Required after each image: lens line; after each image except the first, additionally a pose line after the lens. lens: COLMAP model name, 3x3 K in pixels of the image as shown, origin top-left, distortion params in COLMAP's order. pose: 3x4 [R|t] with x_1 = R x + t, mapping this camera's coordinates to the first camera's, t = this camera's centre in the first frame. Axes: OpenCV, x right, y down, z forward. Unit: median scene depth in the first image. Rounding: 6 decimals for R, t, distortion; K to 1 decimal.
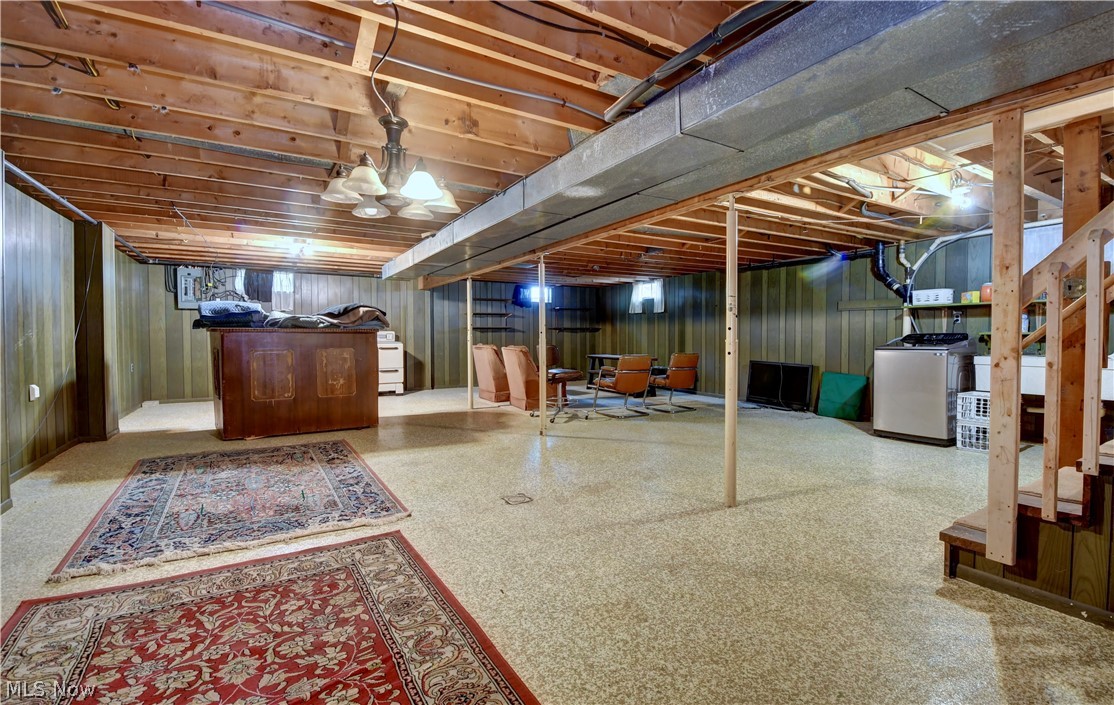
lens RADIAL K [[500.6, 0, 559.3], [0, 500.6, 348.5], [0, 0, 1]] dist [-0.004367, -0.000510]
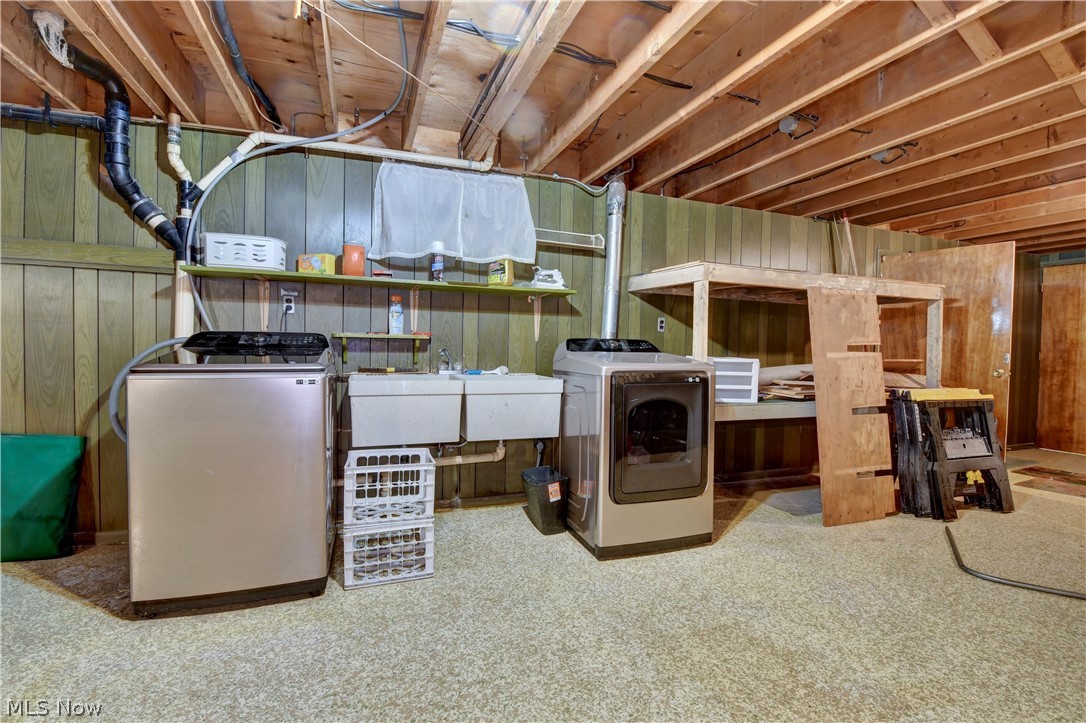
lens RADIAL K [[487.3, 0, 541.4], [0, 487.3, 356.4], [0, 0, 1]] dist [0.001563, -0.014338]
pose [[0.193589, -0.020278, 0.980873, 0.343096], [0.006030, 0.999792, 0.019479, -0.013564], [-0.981064, 0.002144, 0.193671, 0.624440]]
